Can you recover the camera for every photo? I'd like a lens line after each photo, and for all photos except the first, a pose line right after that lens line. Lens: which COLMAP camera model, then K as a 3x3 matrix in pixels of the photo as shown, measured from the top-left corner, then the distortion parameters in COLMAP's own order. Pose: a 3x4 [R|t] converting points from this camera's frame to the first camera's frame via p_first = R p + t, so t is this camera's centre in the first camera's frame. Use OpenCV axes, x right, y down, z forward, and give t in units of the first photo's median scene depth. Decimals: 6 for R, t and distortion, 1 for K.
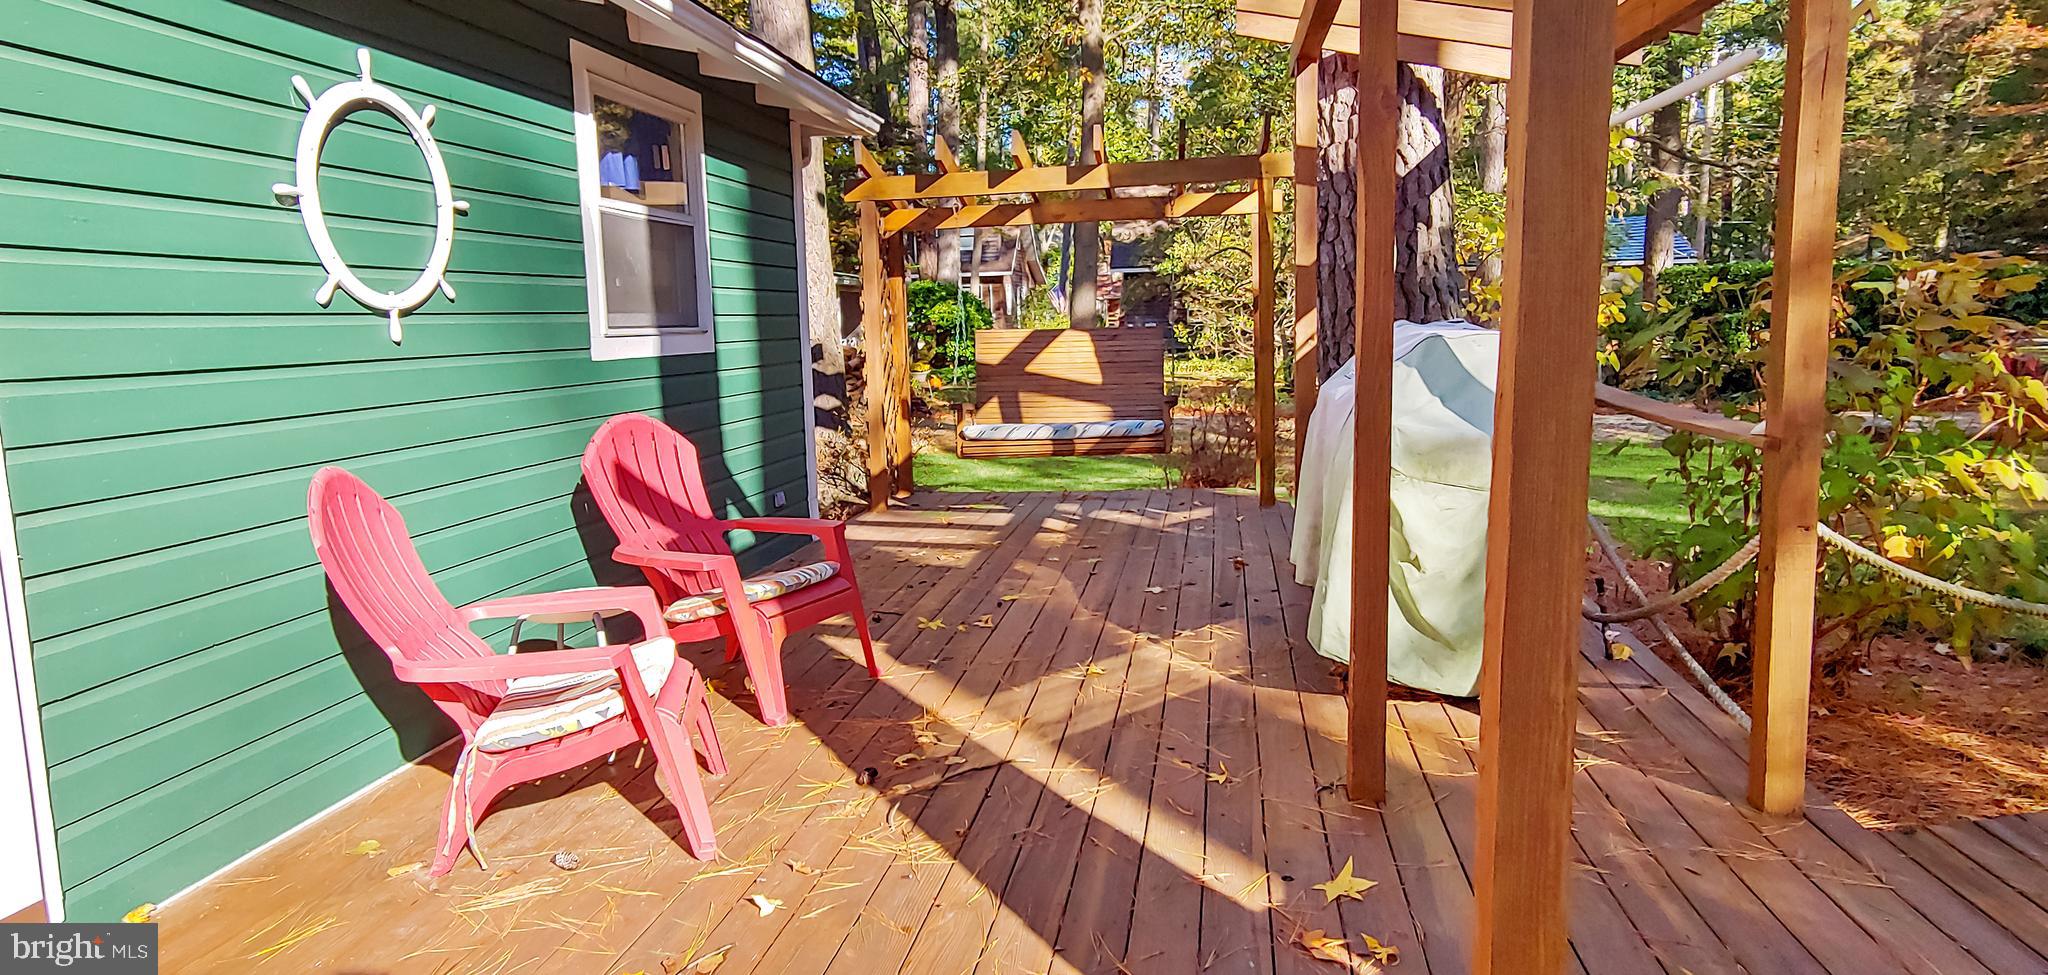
lens RADIAL K [[1207.8, 0, 1027.1], [0, 1207.8, 485.3], [0, 0, 1]] dist [0.010205, 0.006522]
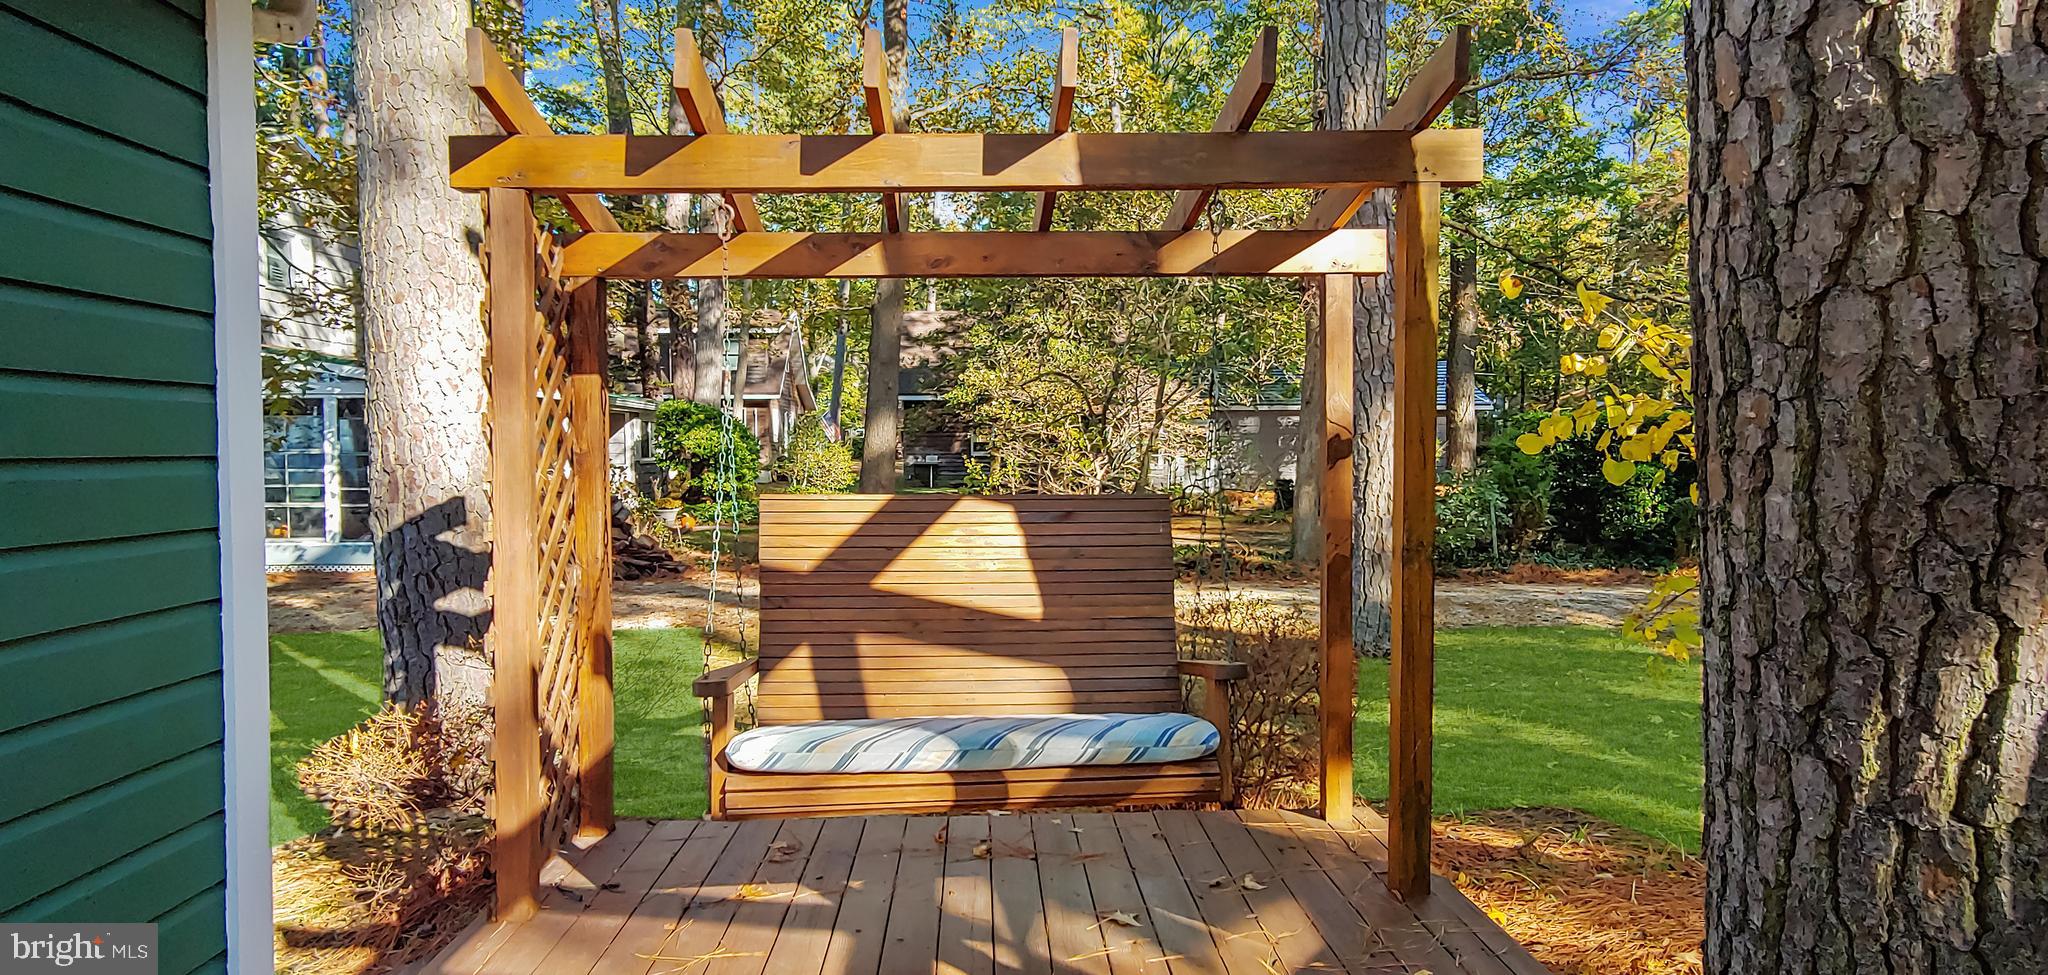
lens RADIAL K [[1207.8, 0, 1023.7], [0, 1207.8, 486.5], [0, 0, 1]] dist [0.010205, 0.006522]
pose [[0.981482, 0.018359, 0.190674, -0.031637], [0.001752, 0.994495, -0.104774, -0.081790], [-0.191548, 0.103168, 0.976046, 0.527173]]
